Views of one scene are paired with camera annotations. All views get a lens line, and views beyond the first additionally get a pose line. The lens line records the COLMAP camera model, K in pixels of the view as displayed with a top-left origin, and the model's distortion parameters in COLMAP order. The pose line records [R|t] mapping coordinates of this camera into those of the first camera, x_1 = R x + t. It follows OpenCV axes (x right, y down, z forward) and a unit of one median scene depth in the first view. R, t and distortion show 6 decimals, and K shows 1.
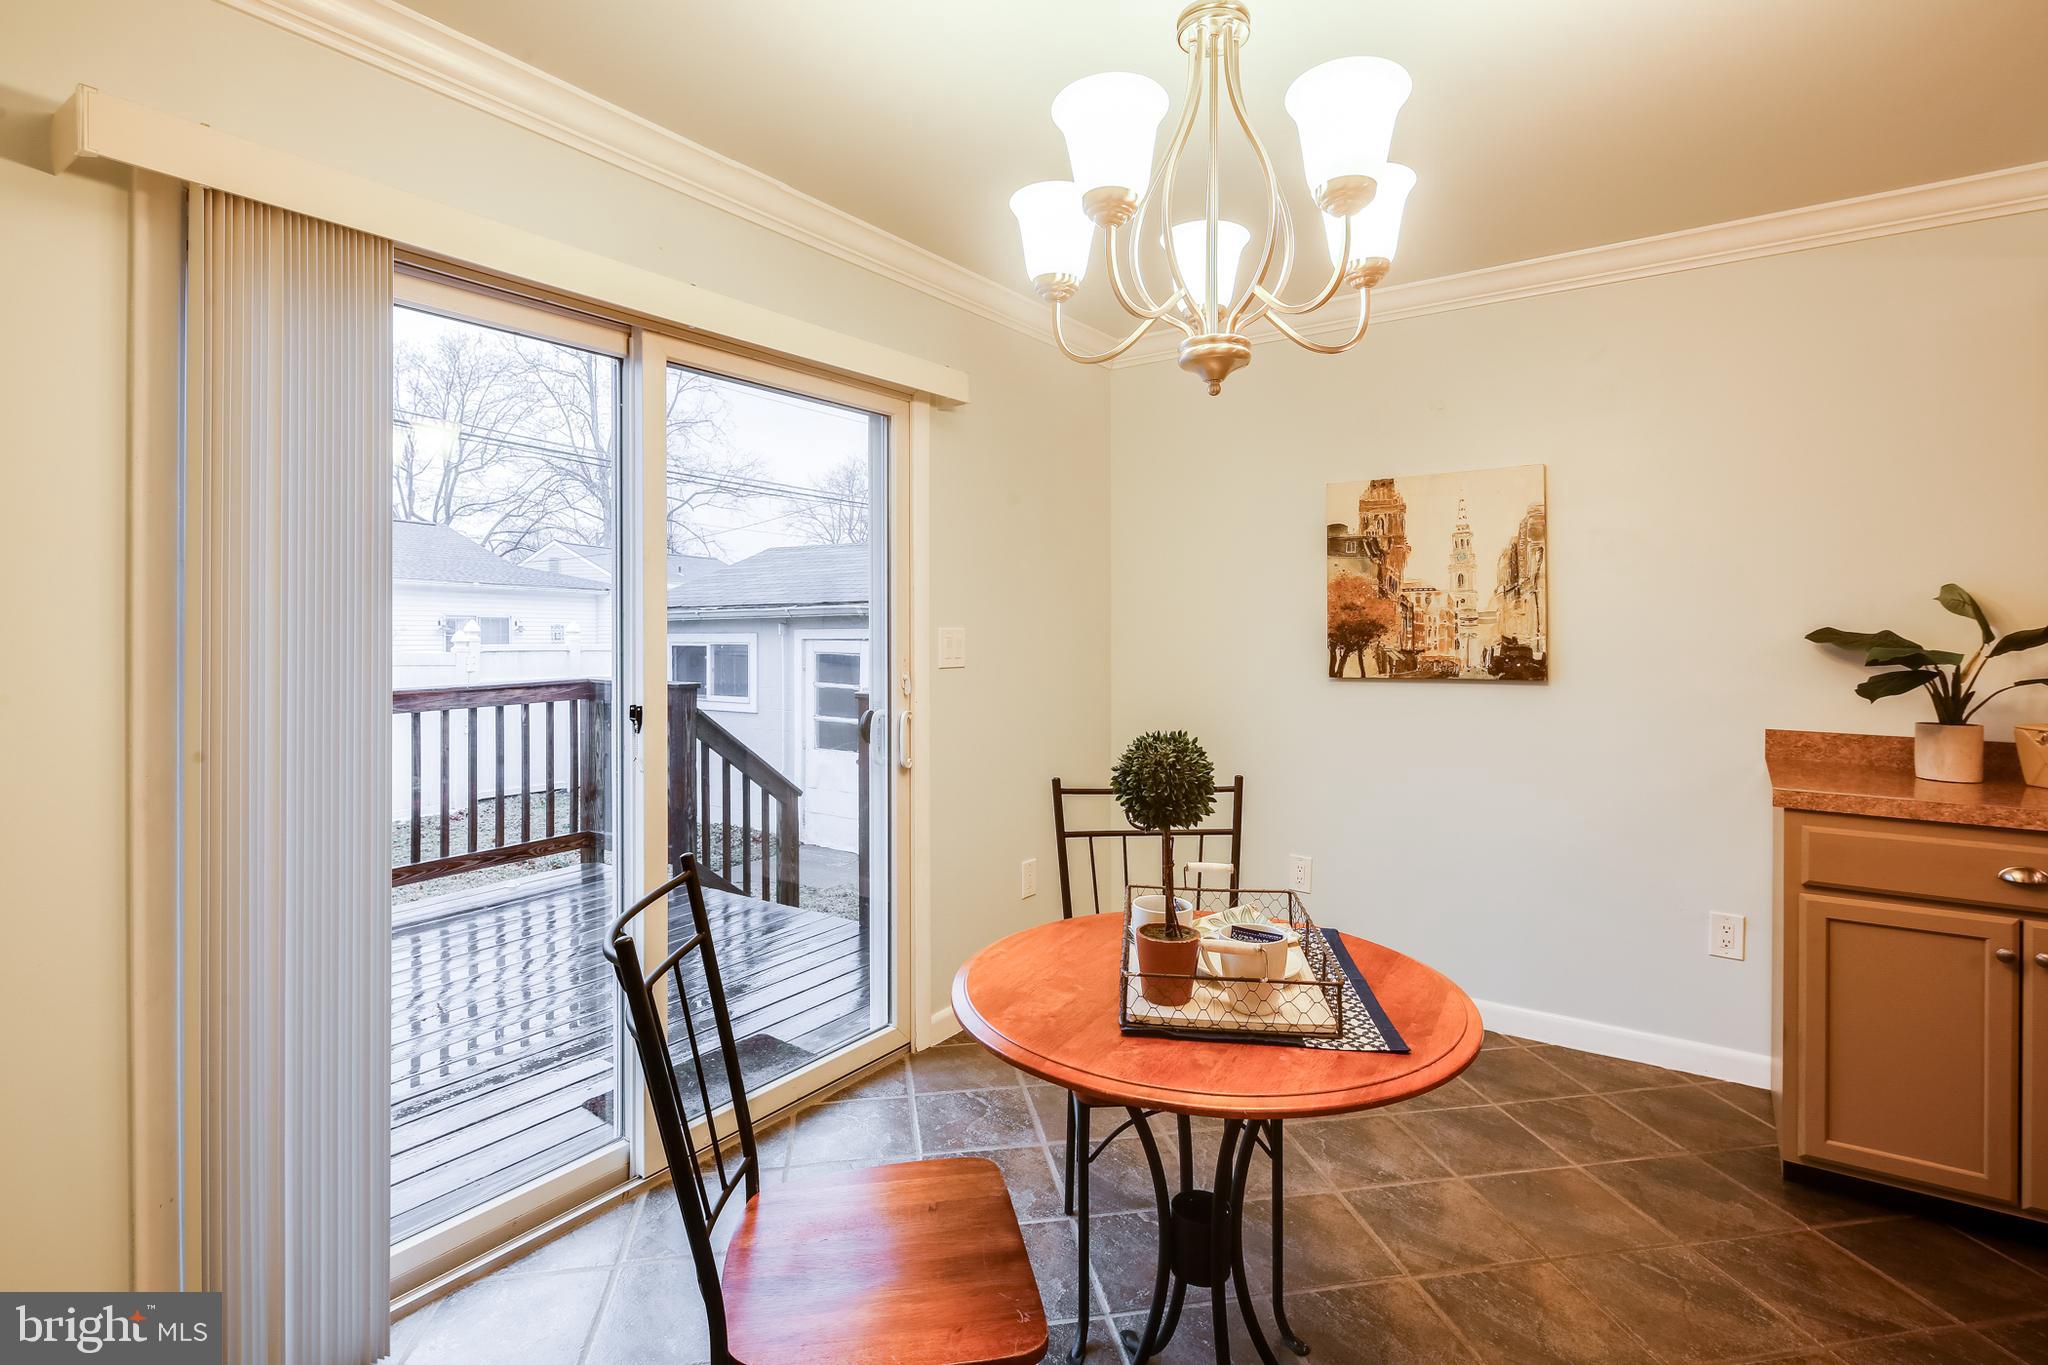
lens RADIAL K [[985.2, 0, 1020.5], [0, 985.2, 638.8], [0, 0, 1]] dist [0.011152, -0.002708]
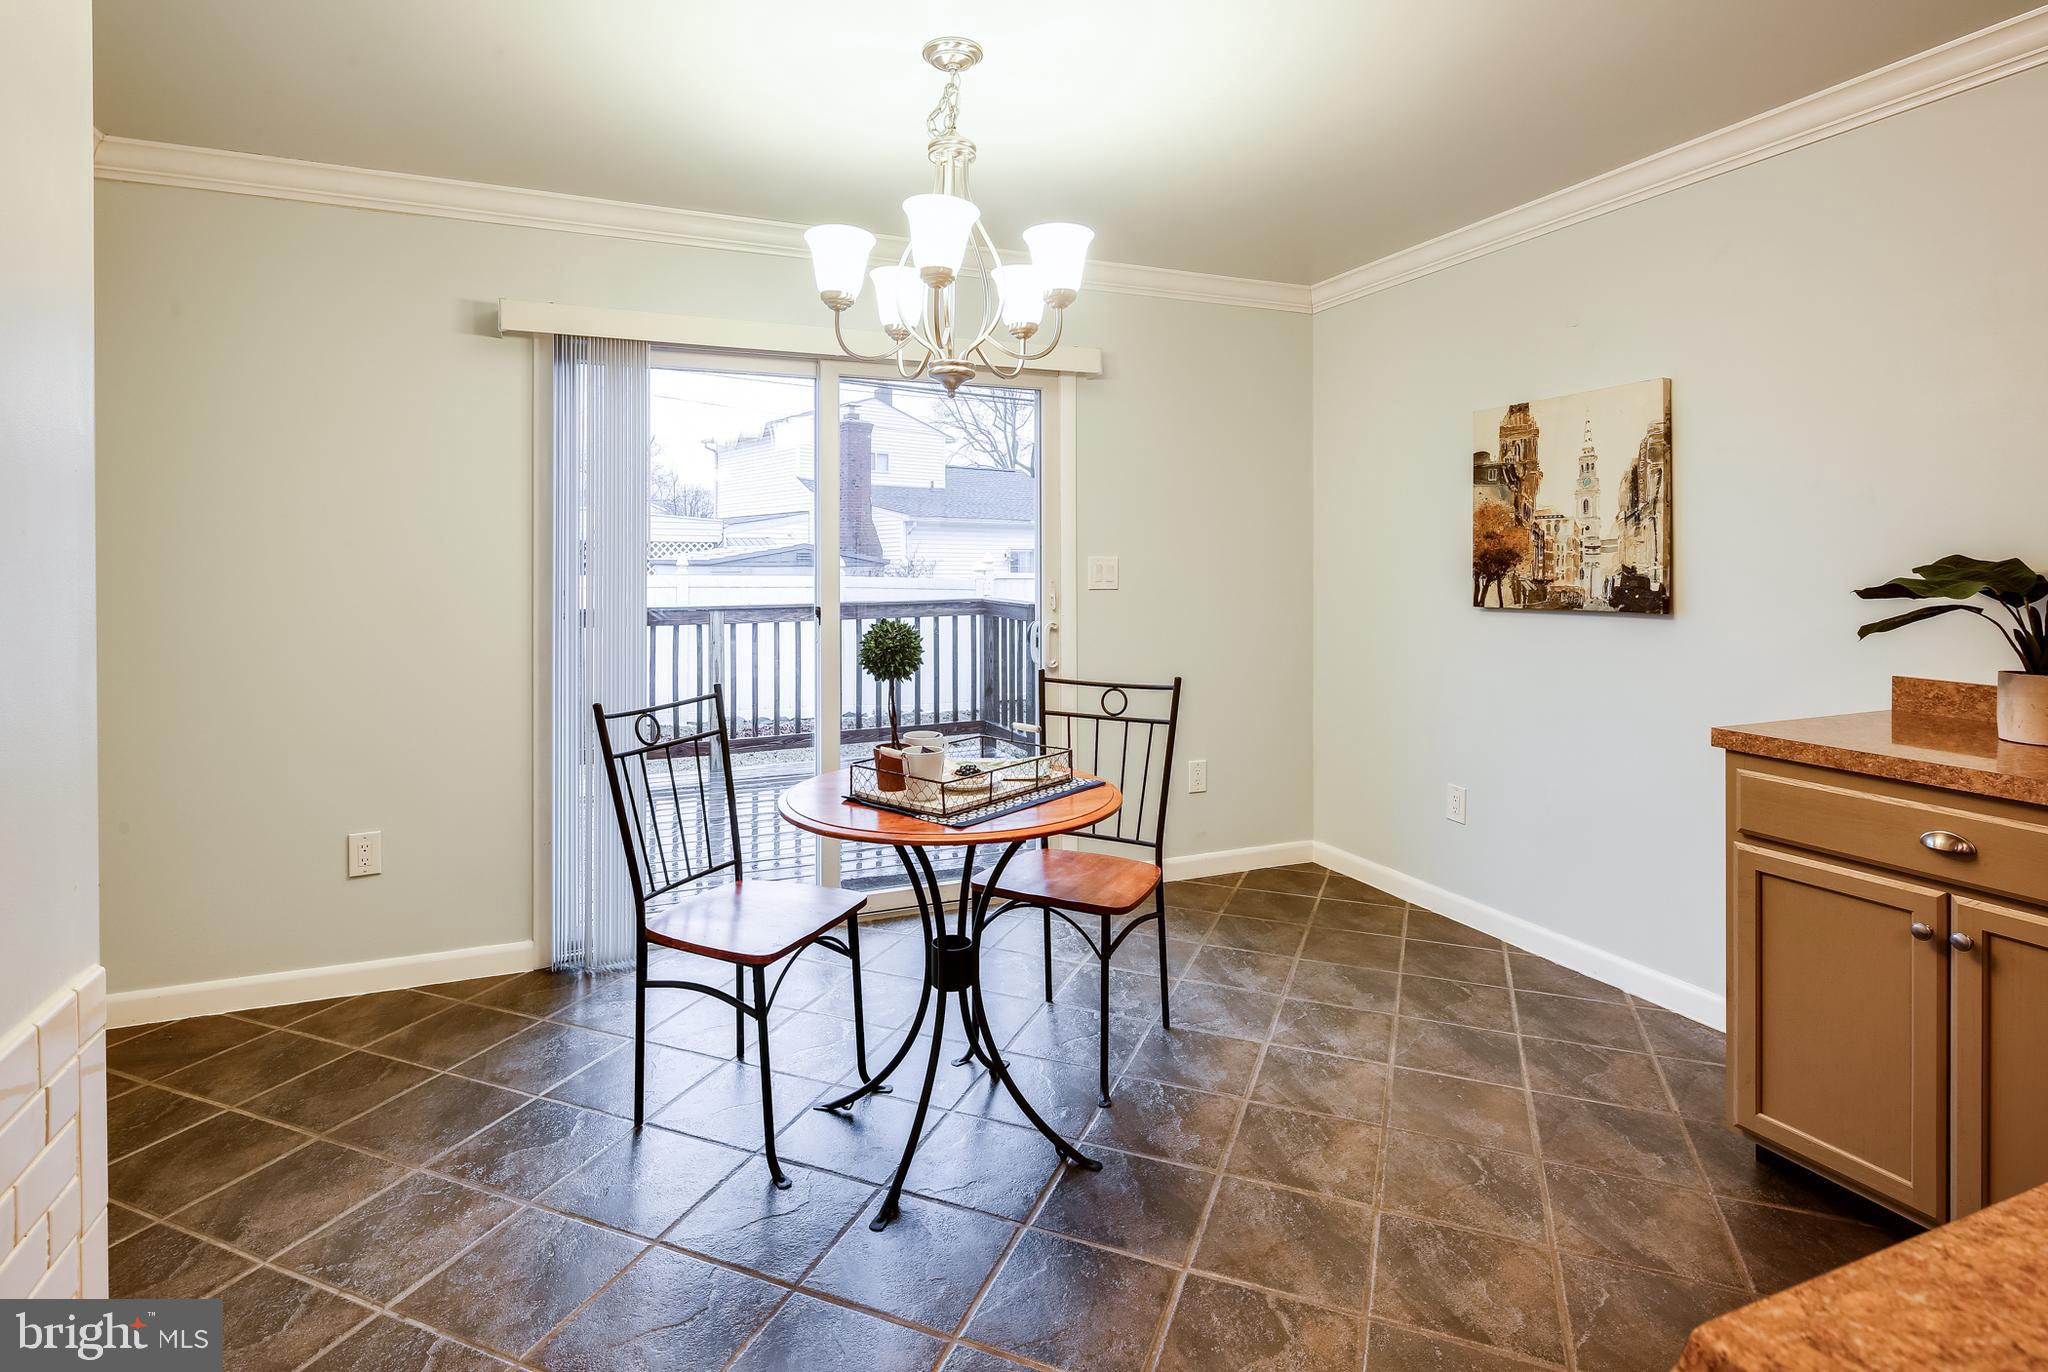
lens RADIAL K [[985.2, 0, 1007.3], [0, 985.2, 570.1], [0, 0, 1]] dist [0.011152, -0.002708]
pose [[0.848342, 0.006874, -0.529404, 0.490465], [-0.007234, 0.999973, 0.001392, 0.004696], [0.529399, 0.002649, 0.848369, -0.103109]]
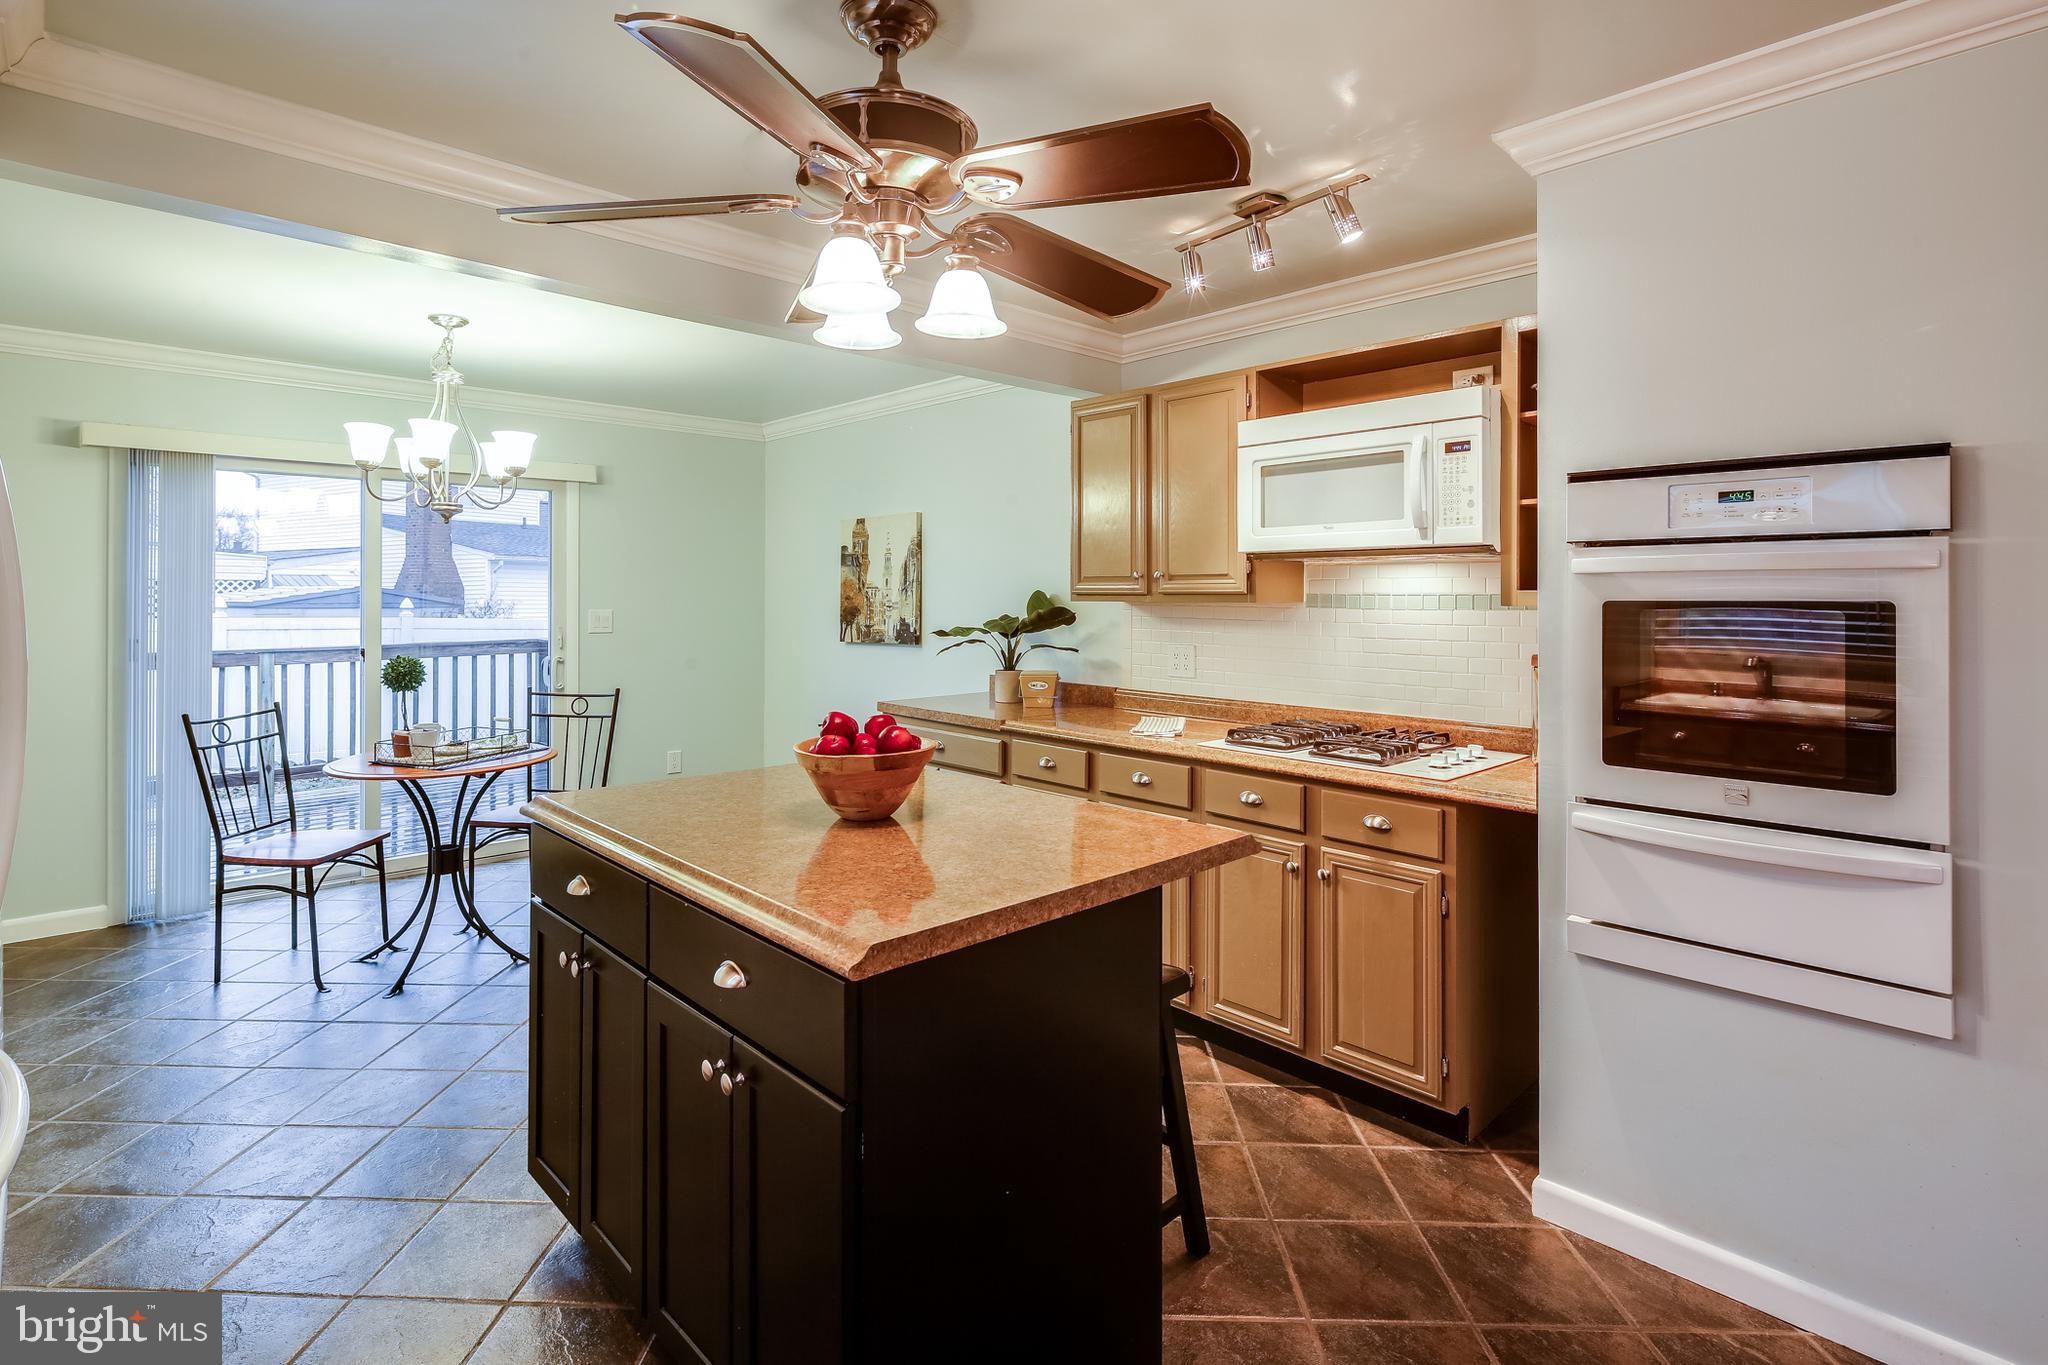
lens RADIAL K [[985.2, 0, 993.6], [0, 985.2, 597.4], [0, 0, 1]] dist [0.011152, -0.002708]
pose [[0.979416, 0.004912, -0.201792, 0.970955], [-0.007077, 0.999925, -0.010005, -0.020584], [0.201727, 0.011227, 0.979377, -0.561247]]
